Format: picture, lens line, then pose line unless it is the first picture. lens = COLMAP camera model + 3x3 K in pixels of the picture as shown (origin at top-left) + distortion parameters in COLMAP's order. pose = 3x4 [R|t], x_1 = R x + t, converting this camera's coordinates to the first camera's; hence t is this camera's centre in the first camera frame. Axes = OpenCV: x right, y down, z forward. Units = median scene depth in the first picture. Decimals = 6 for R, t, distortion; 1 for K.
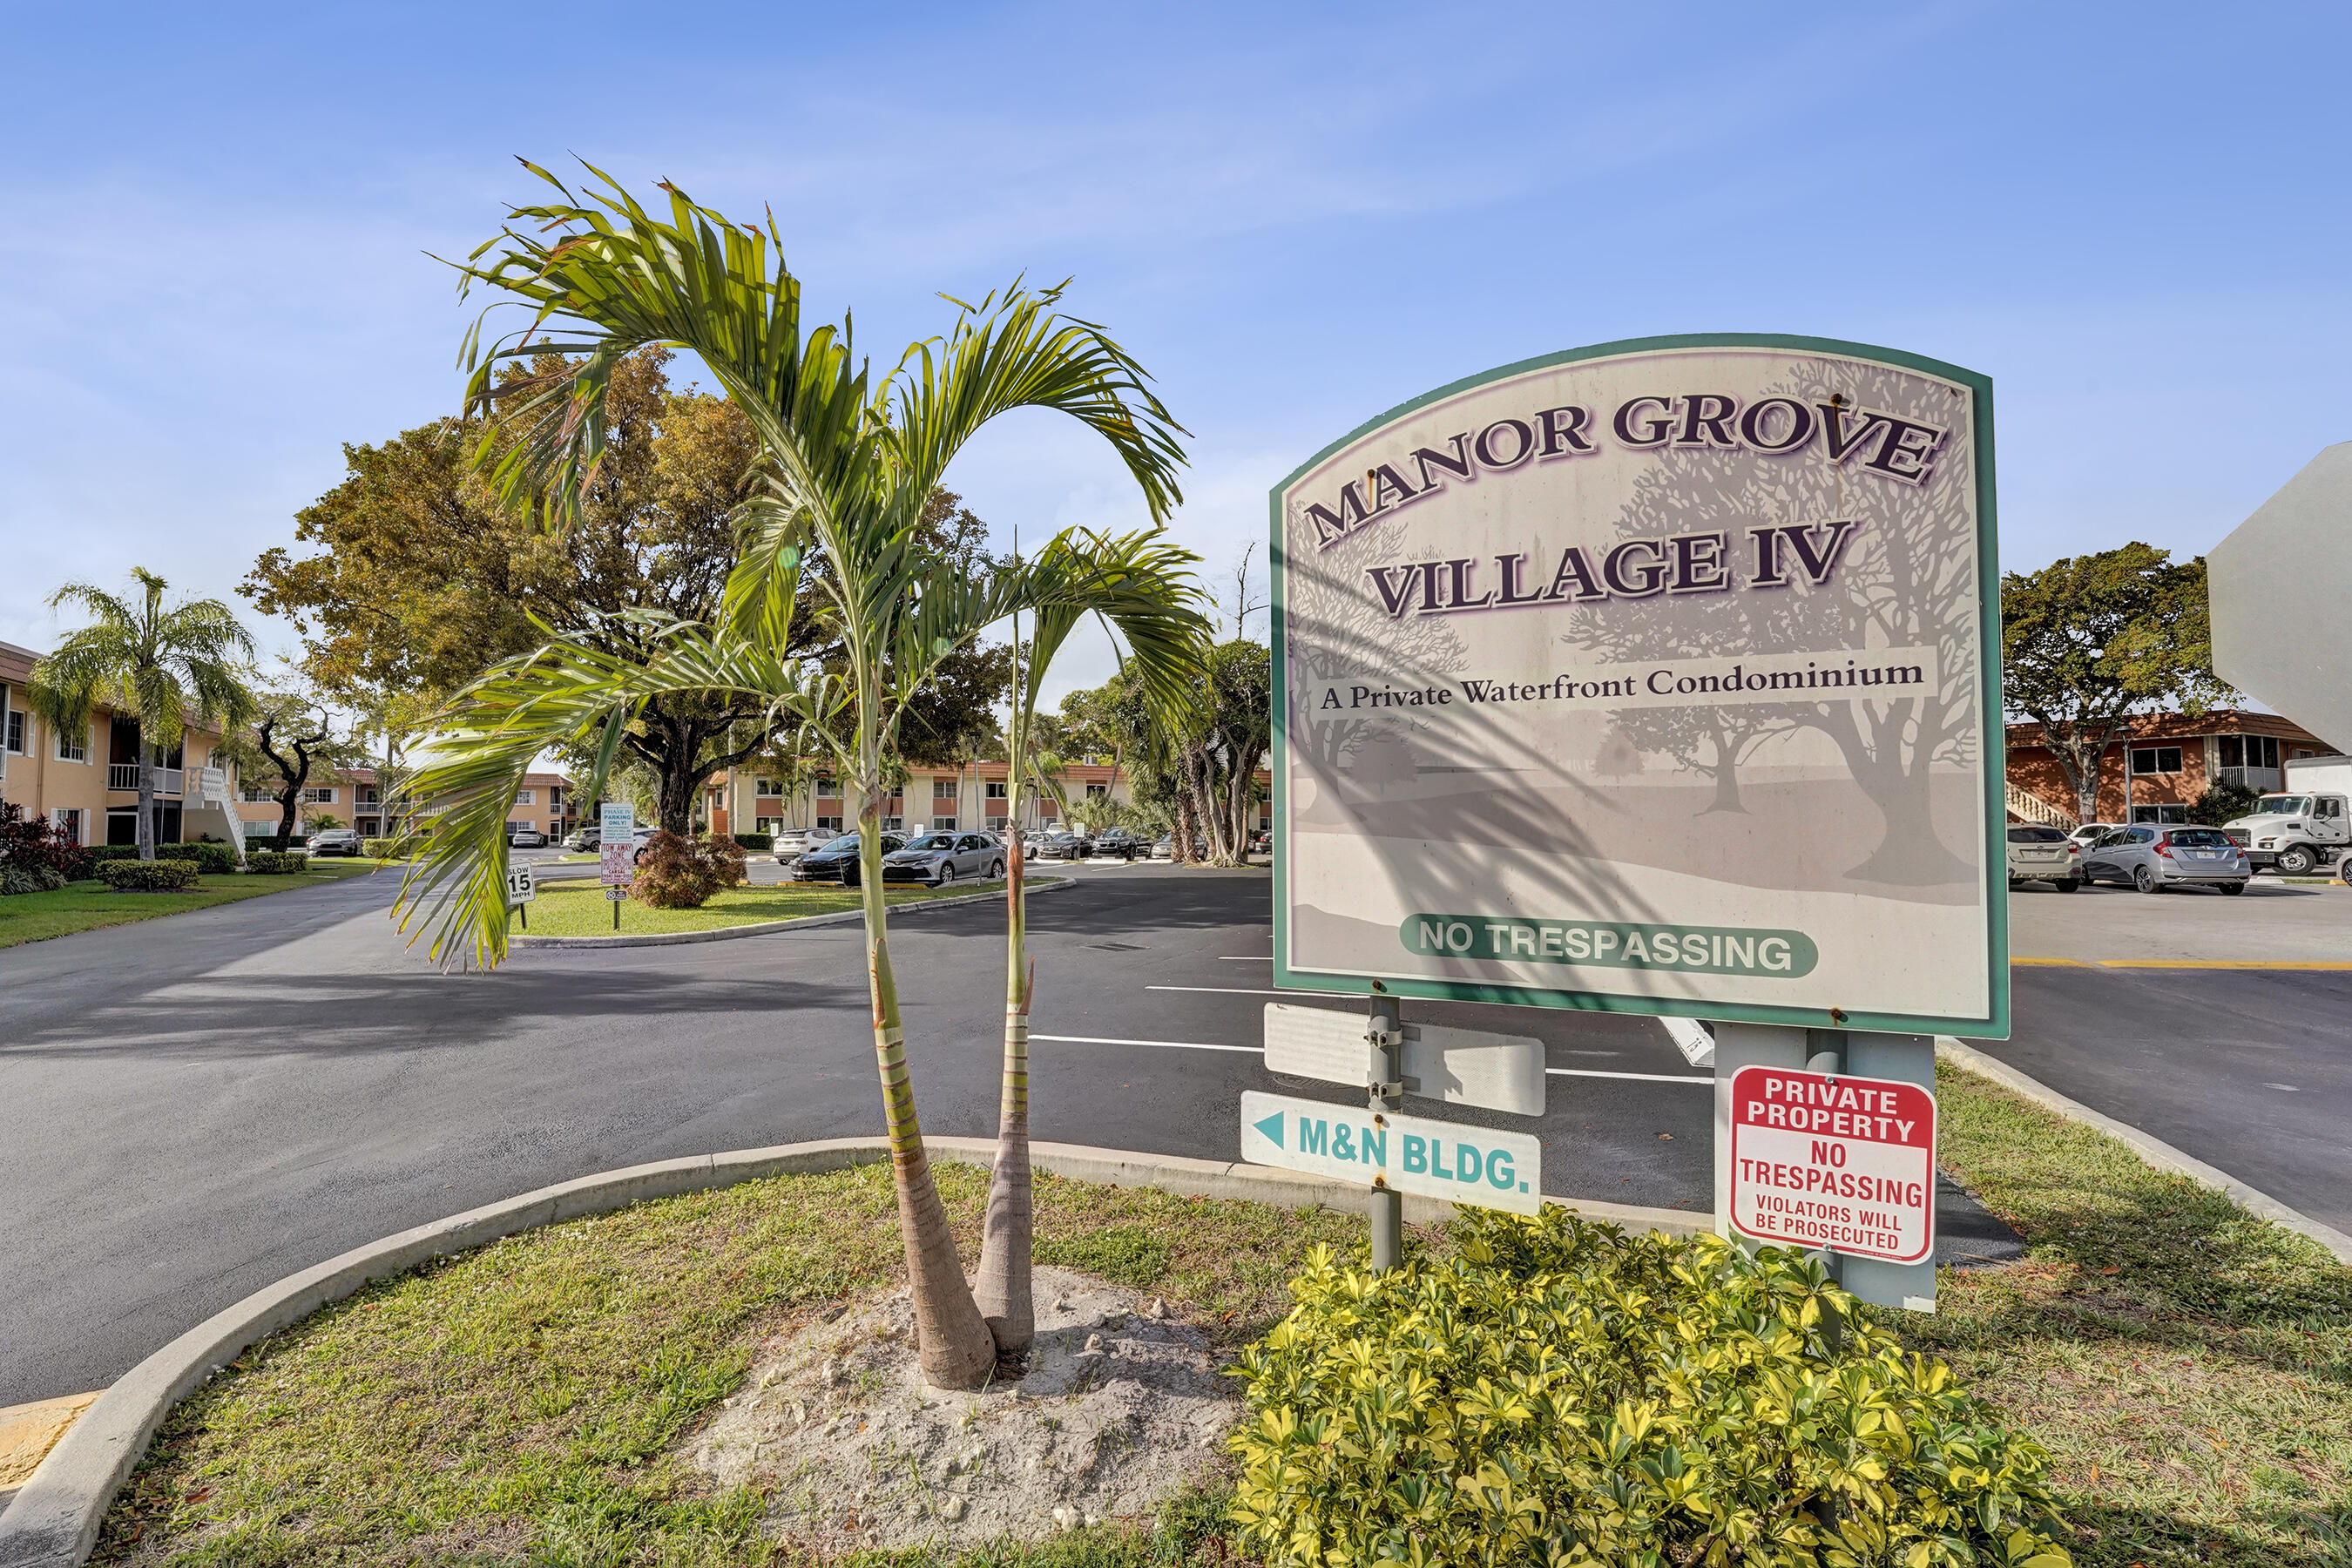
lens RADIAL K [[980.3, 0, 1176.0], [0, 980.3, 784.0], [0, 0, 1]] dist [-0.017414, 0.000094]
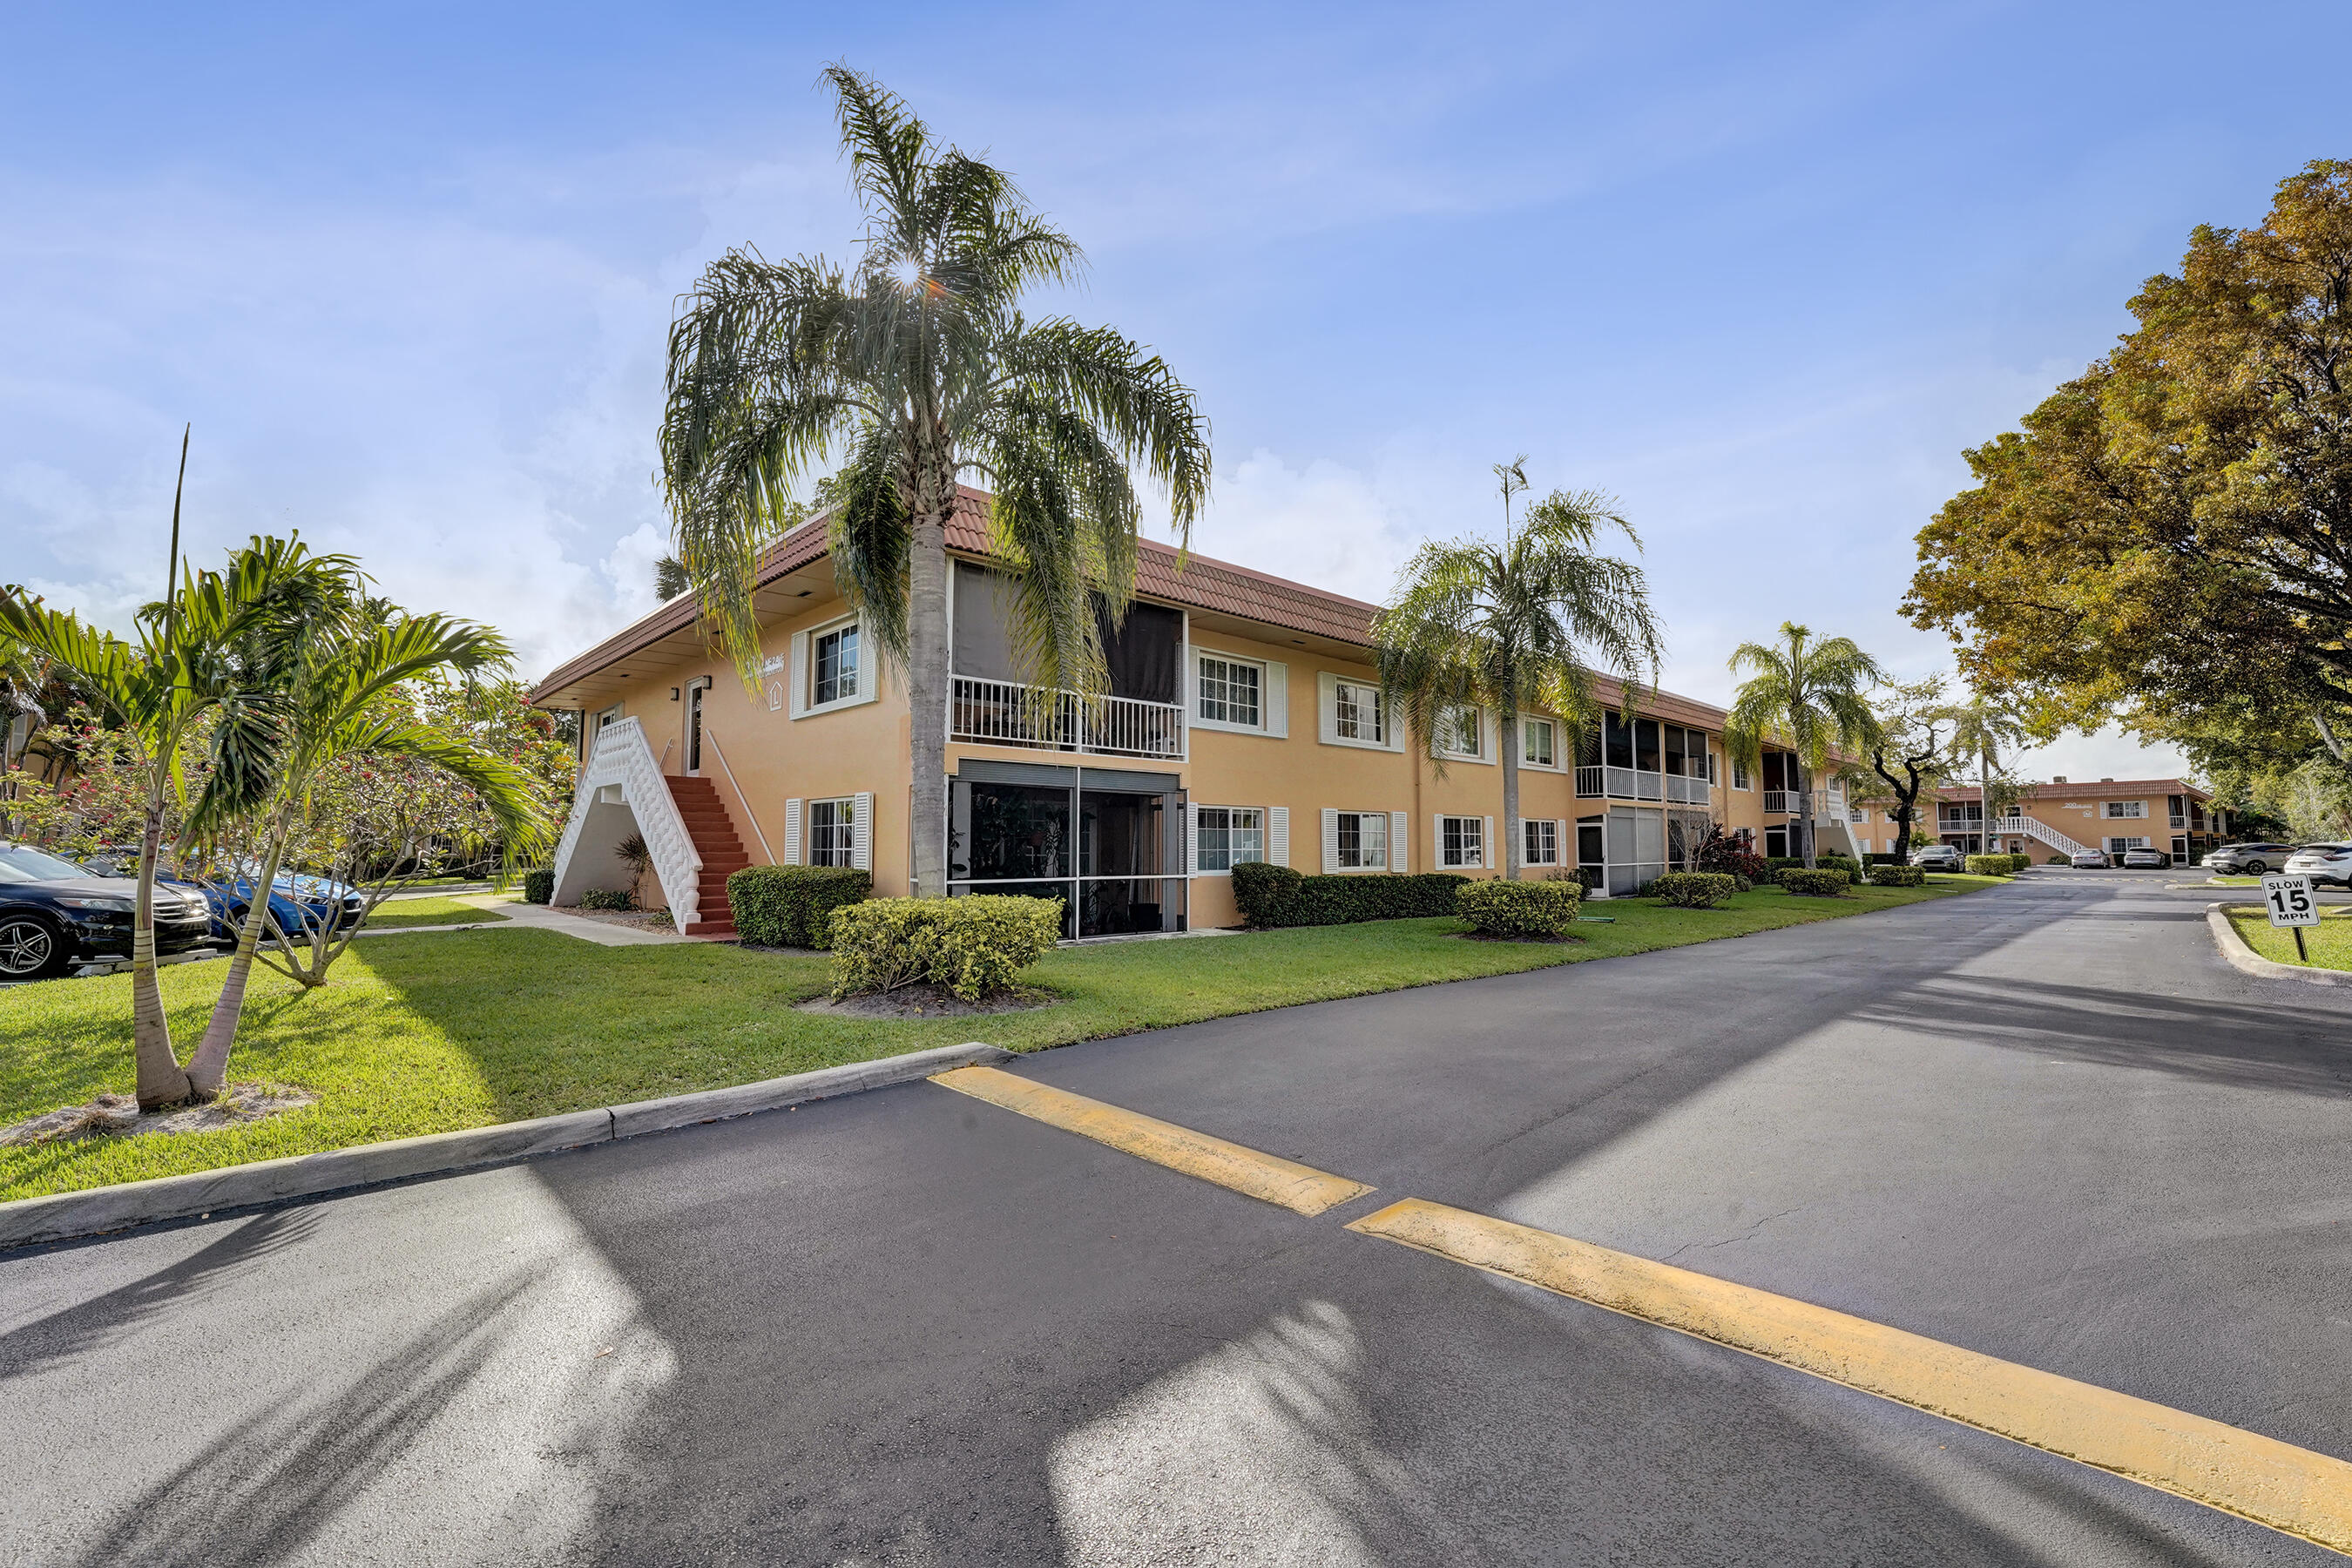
lens RADIAL K [[980.3, 0, 1176.0], [0, 980.3, 784.0], [0, 0, 1]] dist [-0.017414, 0.000094]
pose [[0.233958, -0.064156, -0.970128, -0.097215], [0.039643, 0.997620, -0.056414, 0.012300], [0.971438, -0.025260, 0.235945, -0.024366]]
